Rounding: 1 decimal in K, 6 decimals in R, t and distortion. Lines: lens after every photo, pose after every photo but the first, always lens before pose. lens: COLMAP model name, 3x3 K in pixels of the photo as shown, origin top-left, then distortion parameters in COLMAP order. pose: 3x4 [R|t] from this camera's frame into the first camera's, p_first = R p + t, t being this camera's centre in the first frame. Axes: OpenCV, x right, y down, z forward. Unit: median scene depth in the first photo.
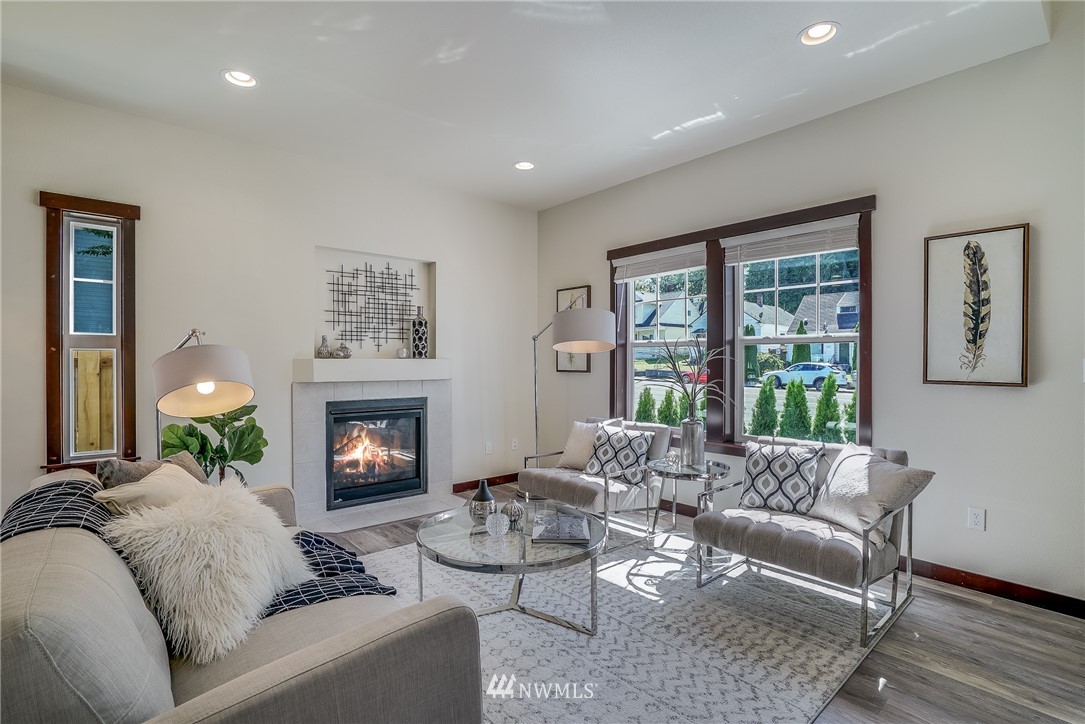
lens RADIAL K [[500.4, 0, 542.5], [0, 500.4, 362.0], [0, 0, 1]] dist [-0.066058, 0.027385]
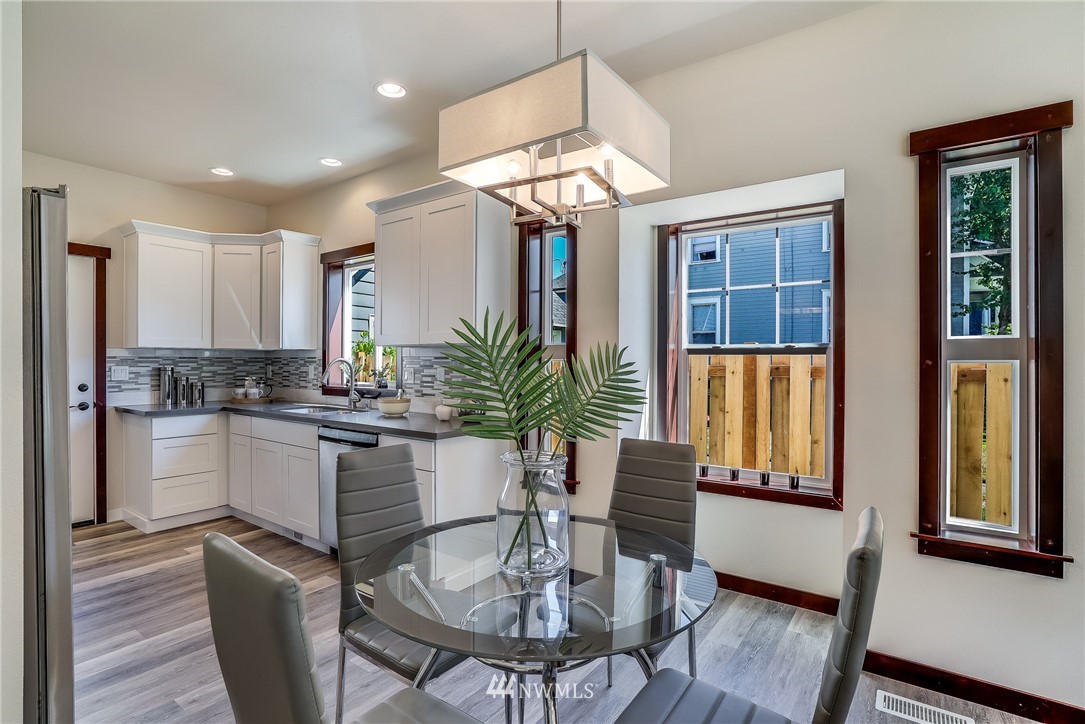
lens RADIAL K [[518.3, 0, 536.5], [0, 518.3, 361.8], [0, 0, 1]] dist [-0.061871, 0.029752]
pose [[0.238367, -0.000535, -0.971175, -0.313554], [-0.004853, 0.999987, -0.001742, -0.016141], [0.971163, 0.005128, 0.238361, 0.203194]]
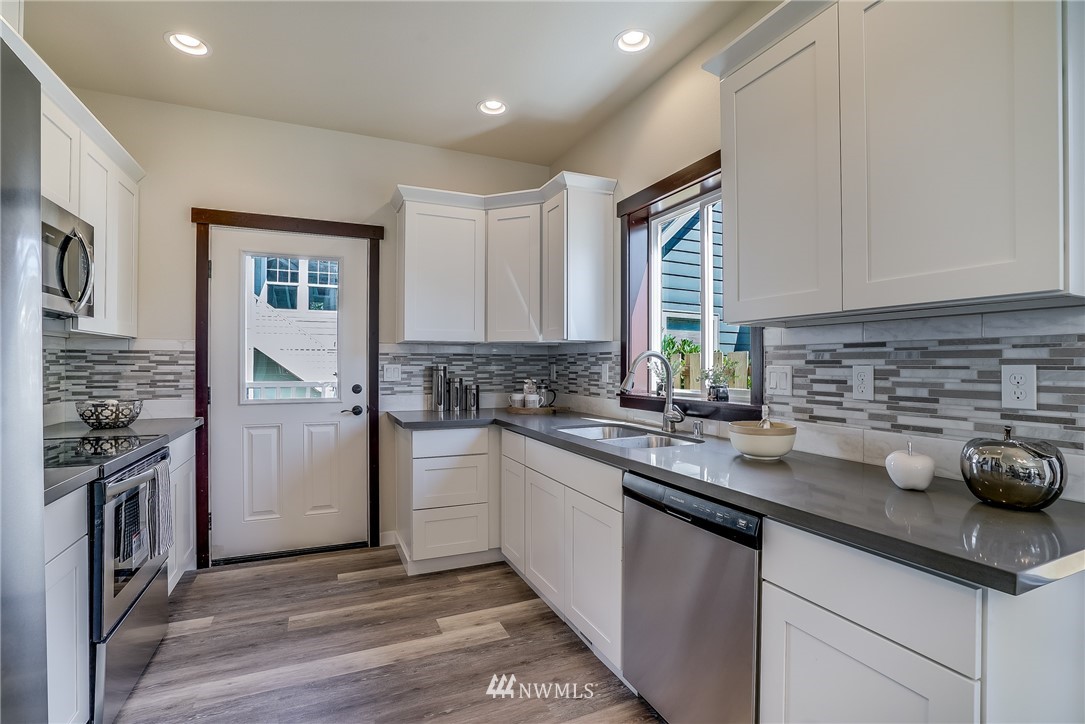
lens RADIAL K [[500.4, 0, 542.5], [0, 500.4, 362.0], [0, 0, 1]] dist [-0.066058, 0.027385]
pose [[-0.277232, -0.008001, -0.960770, -0.732648], [-0.005901, 0.999961, -0.006625, -0.005477], [0.960785, 0.003833, -0.277269, 0.116969]]
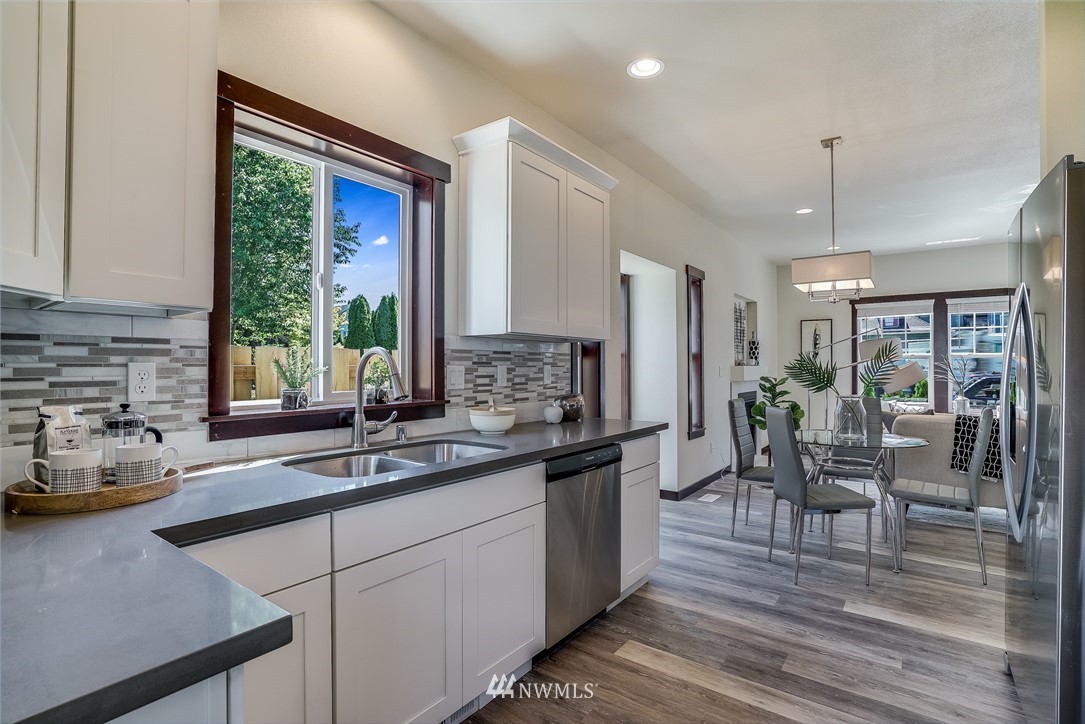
lens RADIAL K [[518.3, 0, 536.5], [0, 518.3, 361.8], [0, 0, 1]] dist [-0.061871, 0.029752]
pose [[0.978856, 0.003959, 0.204511, -1.266963], [-0.002502, 0.999970, -0.007381, -0.006723], [-0.204534, 0.006714, 0.978837, -0.404934]]
